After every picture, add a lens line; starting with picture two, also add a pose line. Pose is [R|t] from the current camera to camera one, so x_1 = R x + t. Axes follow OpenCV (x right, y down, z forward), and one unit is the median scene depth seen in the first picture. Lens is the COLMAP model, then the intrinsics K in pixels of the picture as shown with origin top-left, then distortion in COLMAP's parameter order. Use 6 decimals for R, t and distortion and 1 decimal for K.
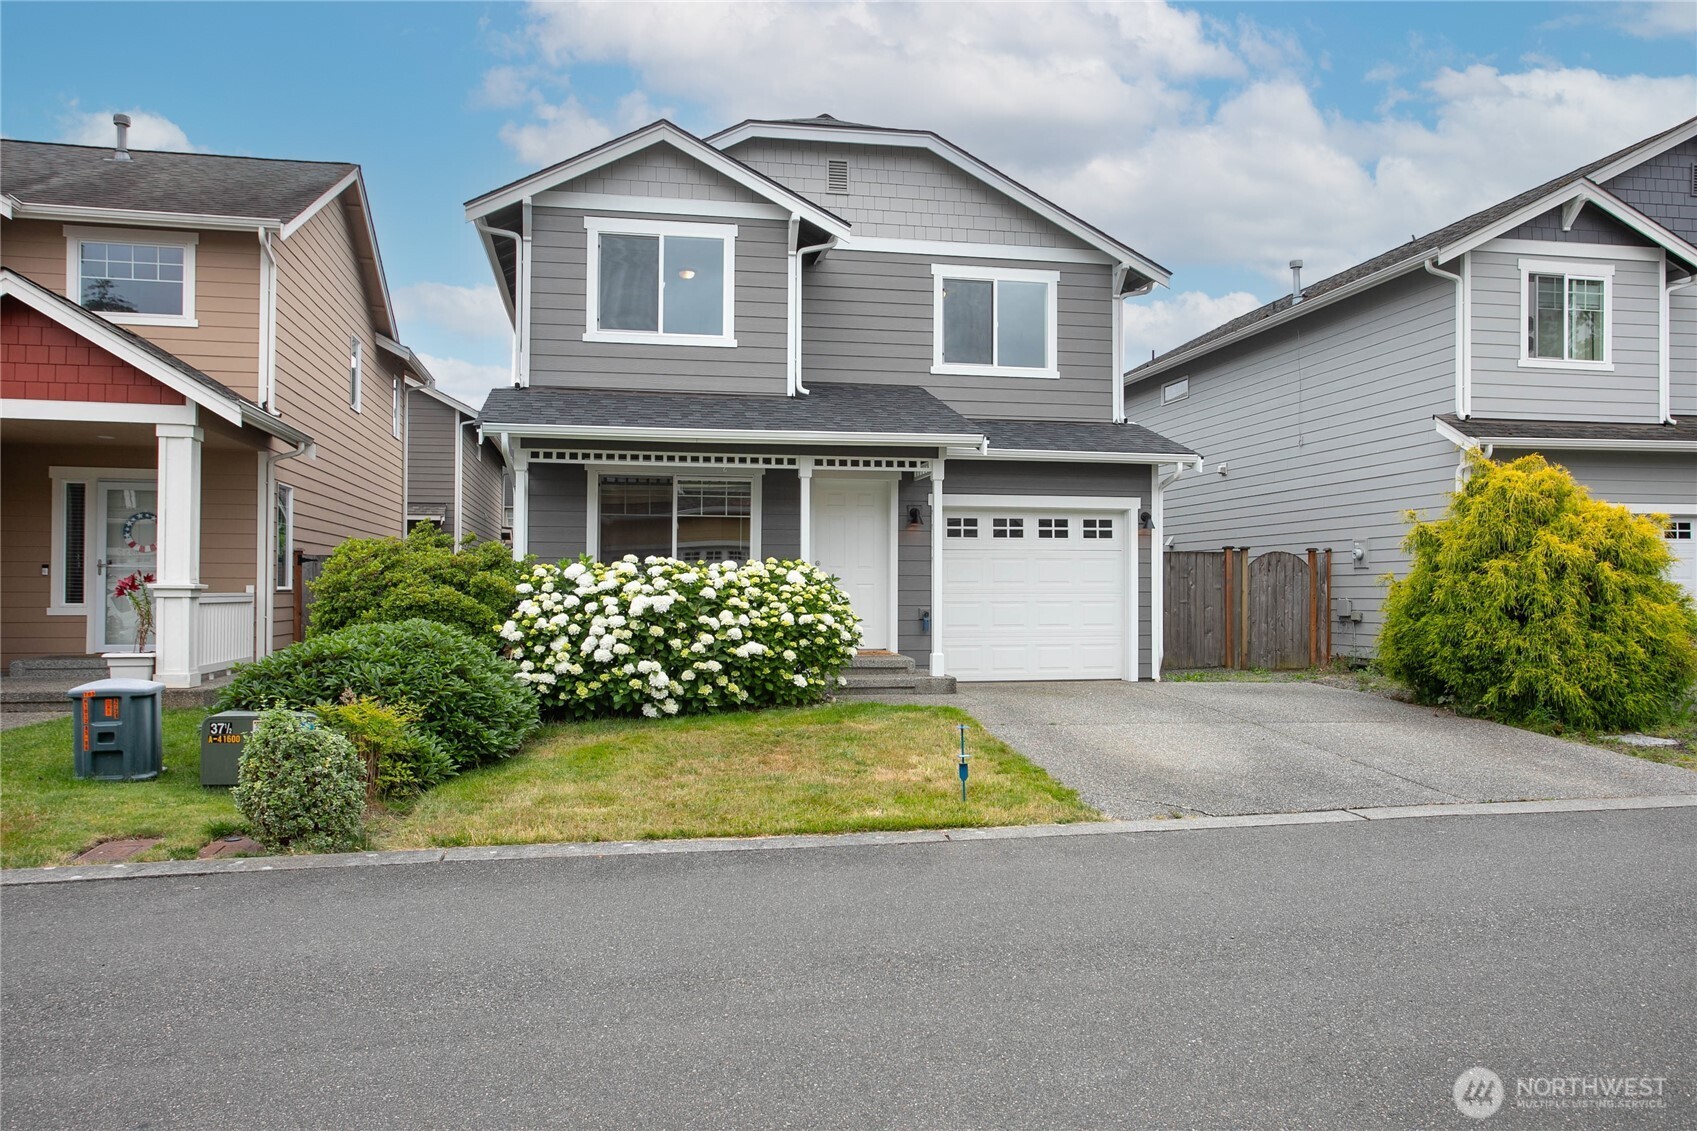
lens RADIAL K [[1272.4, 0, 861.6], [0, 1272.4, 572.6], [0, 0, 1]] dist [-0.022911, 0.030840]
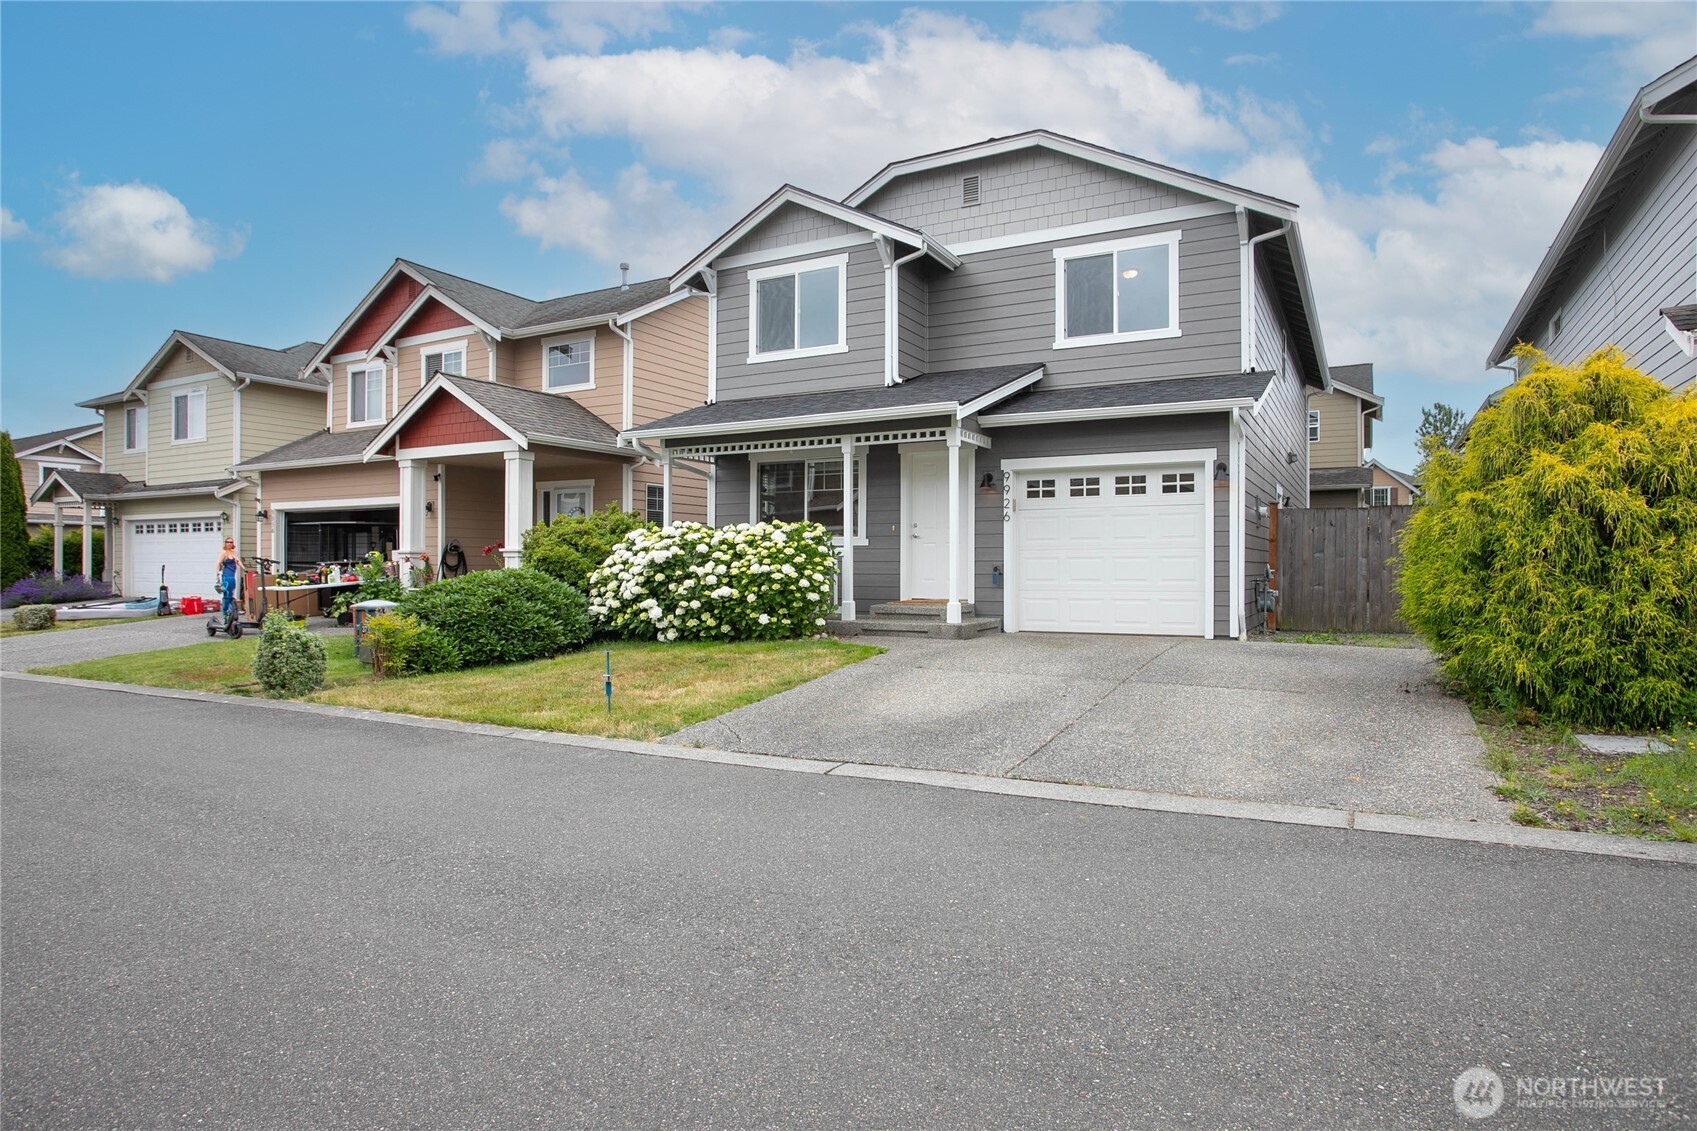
lens RADIAL K [[979.3, 0, 835.8], [0, 979.3, 569.7], [0, 0, 1]] dist [-0.048529, 0.015778]
pose [[0.756293, -0.000252, -0.654233, 0.519357], [0.011710, 0.999845, 0.013152, 0.021438], [0.654128, -0.017608, 0.756179, 0.275015]]
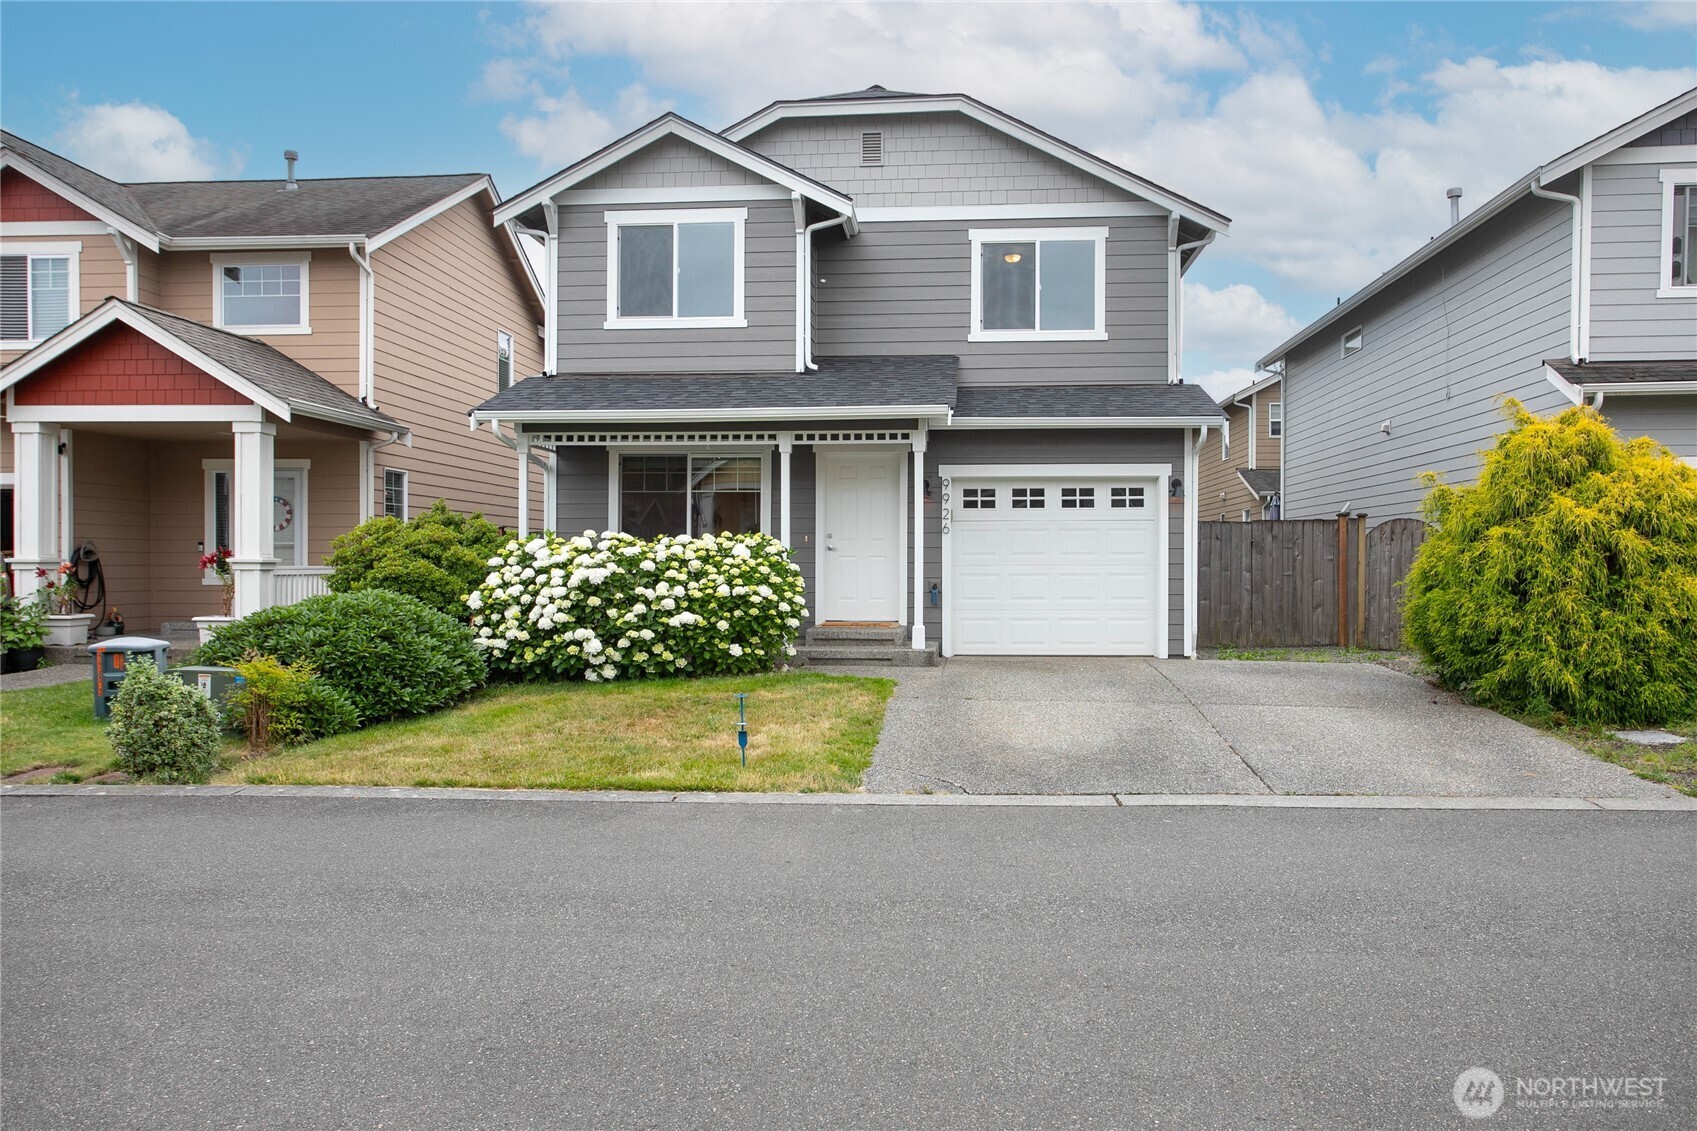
lens RADIAL K [[1299.3, 0, 851.3], [0, 1299.3, 575.5], [0, 0, 1]] dist [-0.018604, 0.029729]
pose [[0.958606, 0.001243, -0.284732, 0.286532], [0.005851, 0.999693, 0.024065, -0.000713], [0.284675, -0.024735, 0.958305, 0.009800]]
